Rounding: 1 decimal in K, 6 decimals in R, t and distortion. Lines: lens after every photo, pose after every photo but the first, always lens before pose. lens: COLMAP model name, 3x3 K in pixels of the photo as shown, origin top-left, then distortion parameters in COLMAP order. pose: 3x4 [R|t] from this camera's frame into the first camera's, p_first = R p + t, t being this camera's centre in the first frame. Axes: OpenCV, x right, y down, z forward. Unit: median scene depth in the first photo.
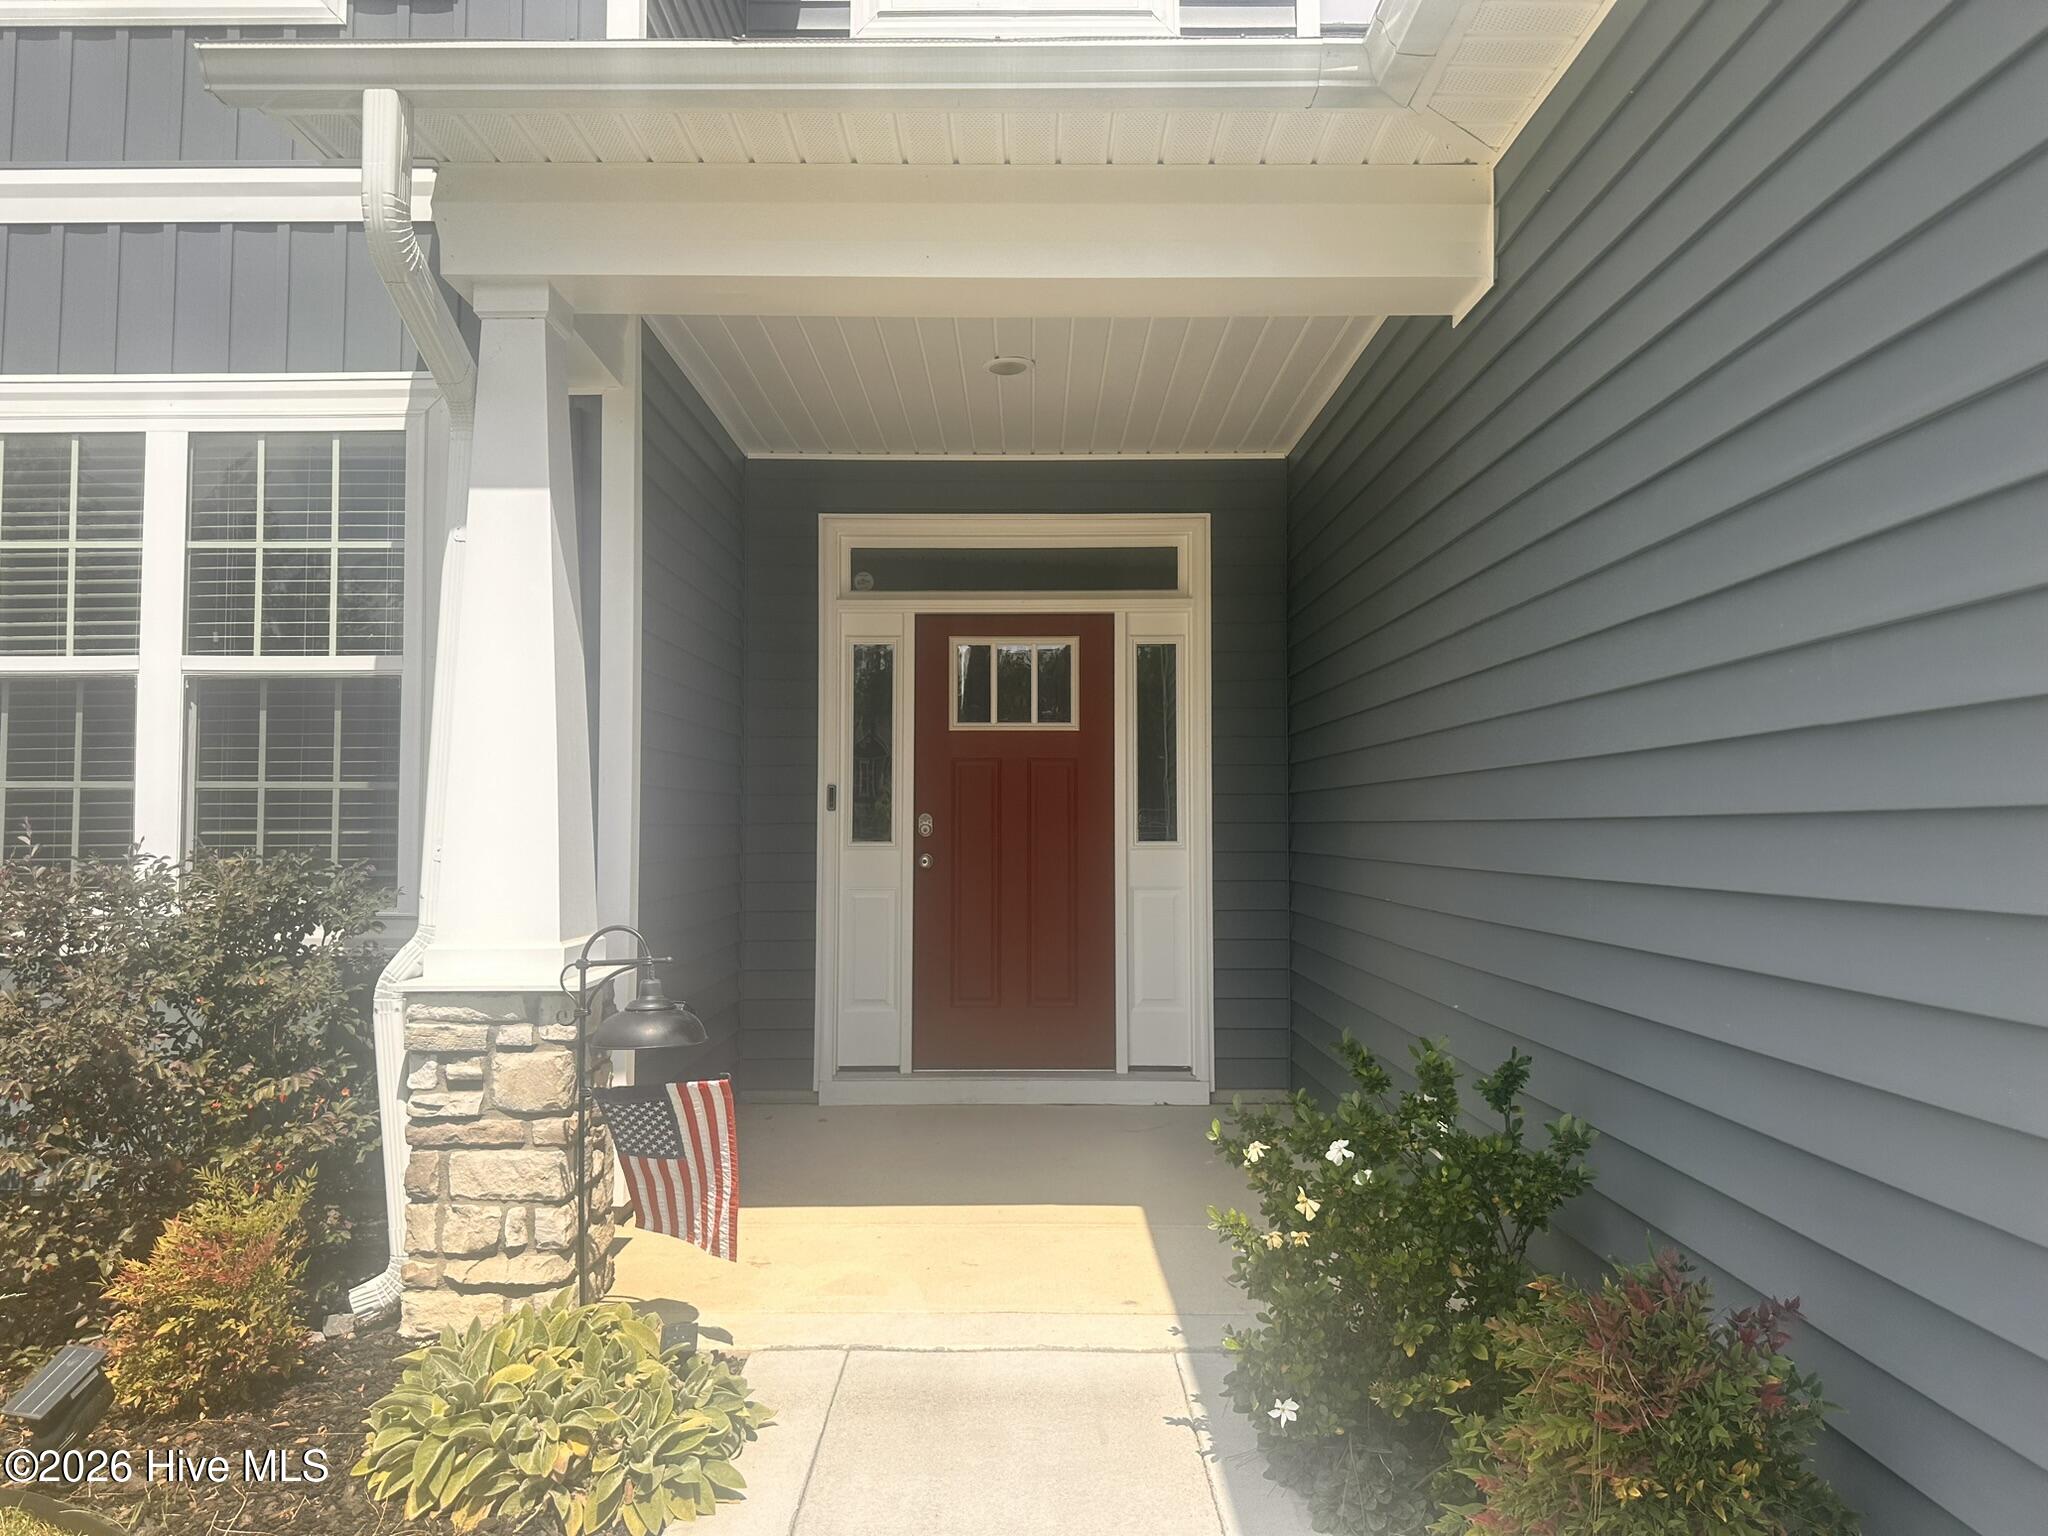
lens RADIAL K [[1428.3, 0, 1024.0], [0, 1428.3, 768.0], [0, 0, 1]] dist [0.080229, -0.096927]
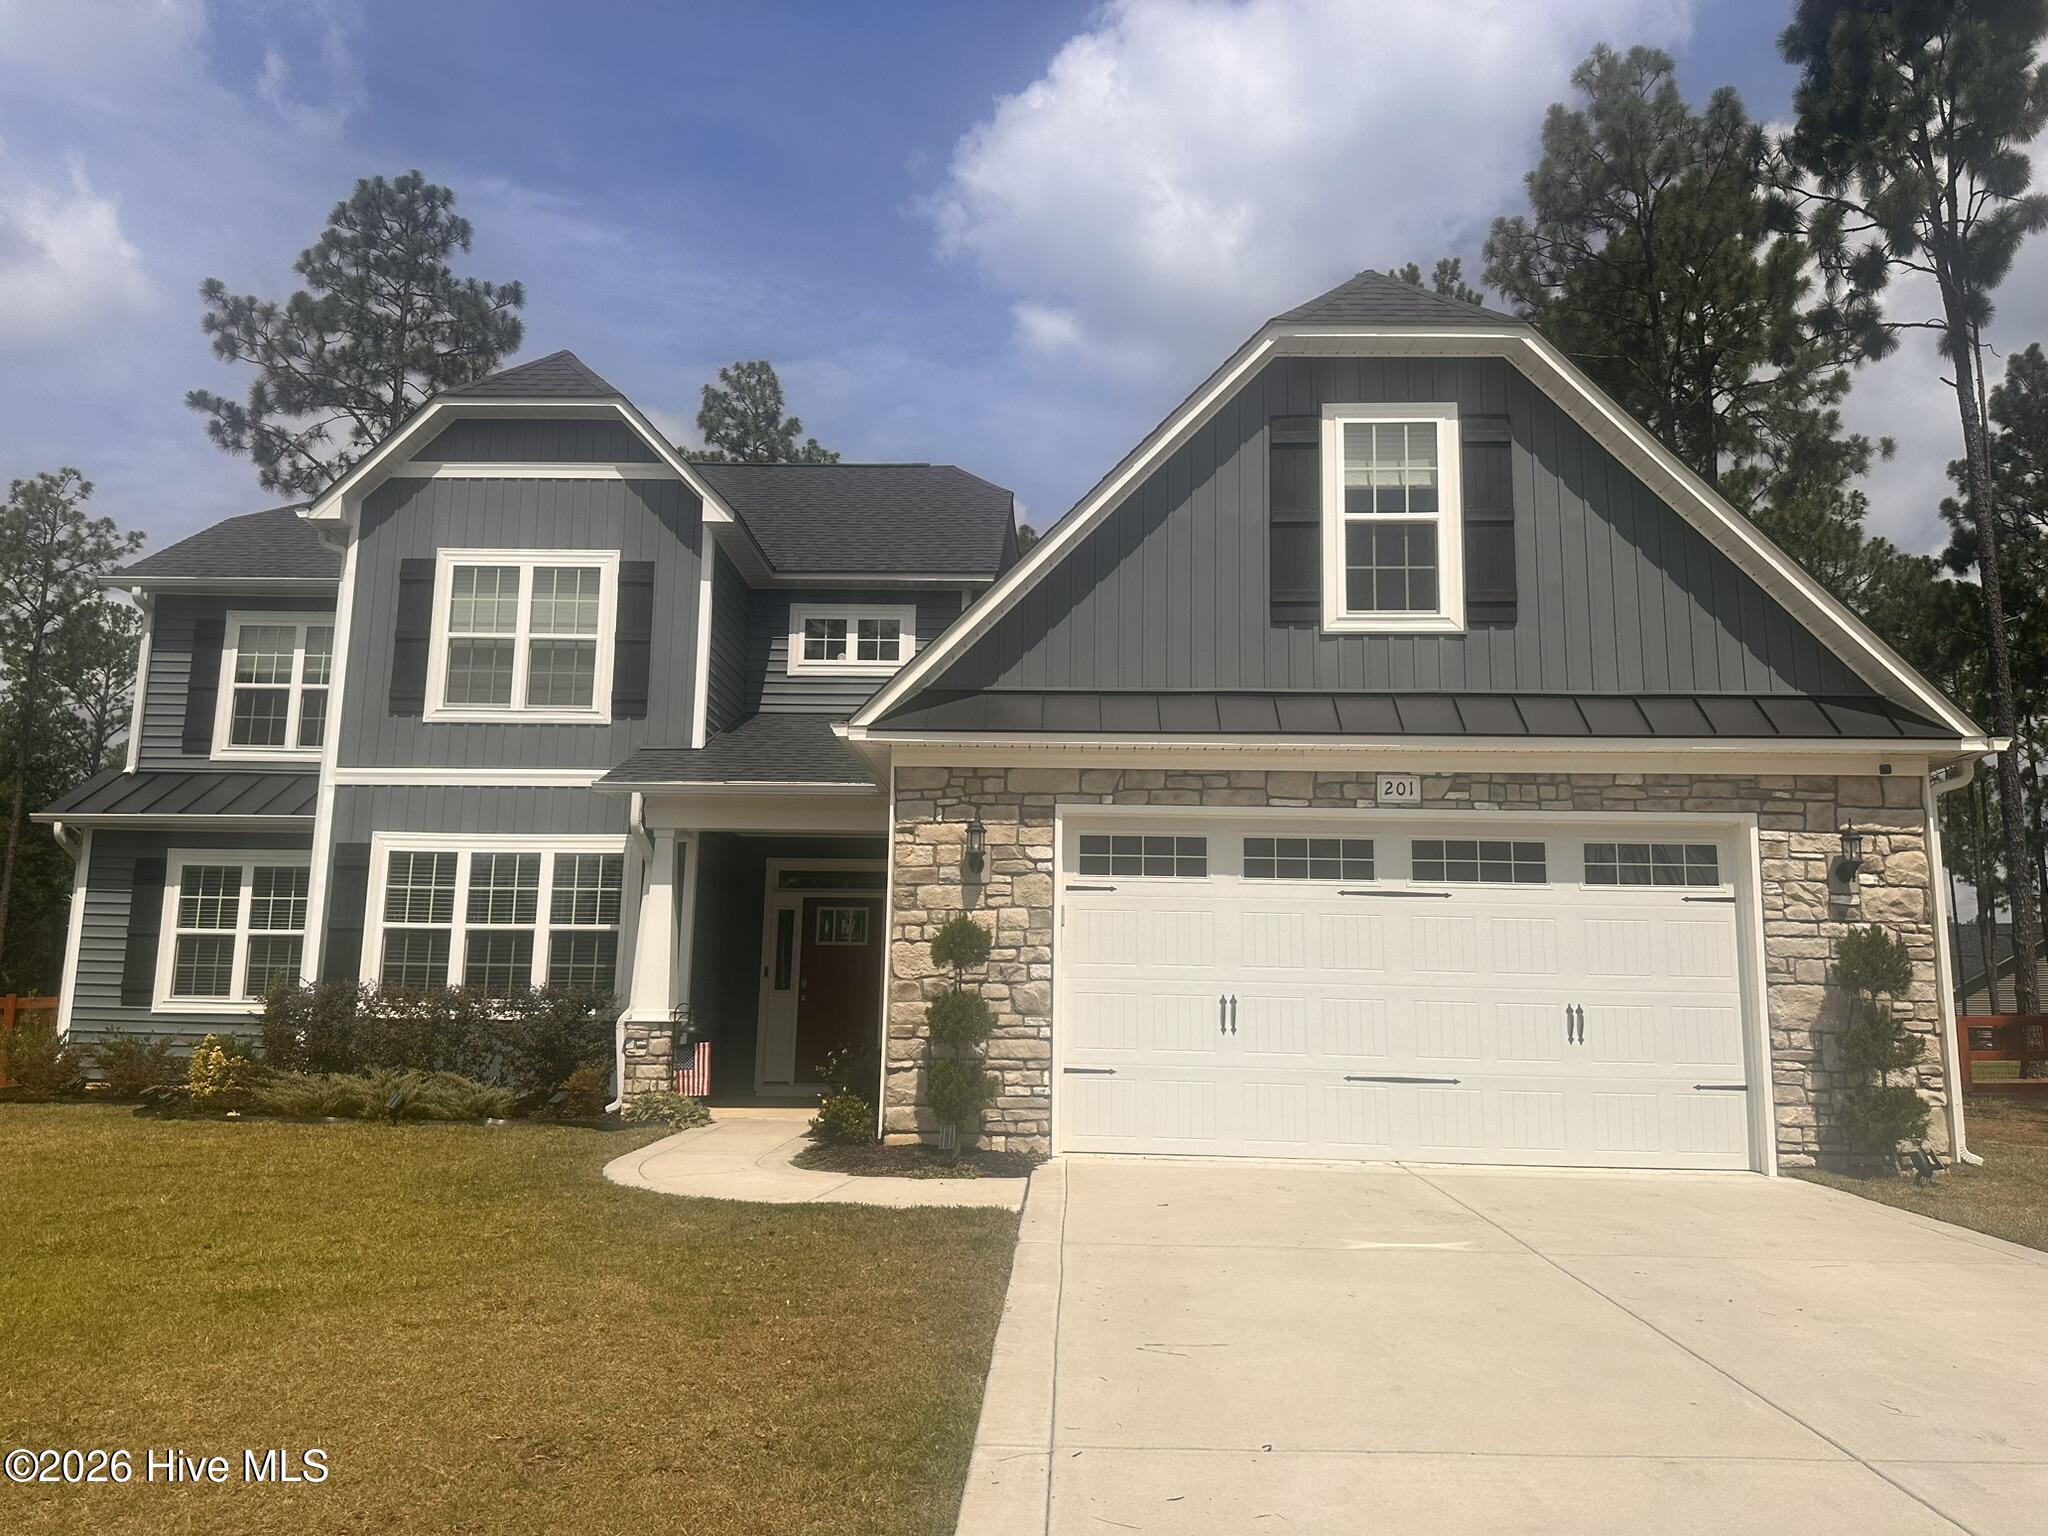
lens RADIAL K [[1441.0, 0, 1026.7], [0, 1441.0, 772.2], [0, 0, 1]] dist [0.123775, -0.183272]
pose [[0.999332, 0.011294, -0.034770, 0.730870], [-0.015373, 0.992729, -0.119385, -0.053751], [0.033169, 0.119839, 0.992239, -2.785356]]
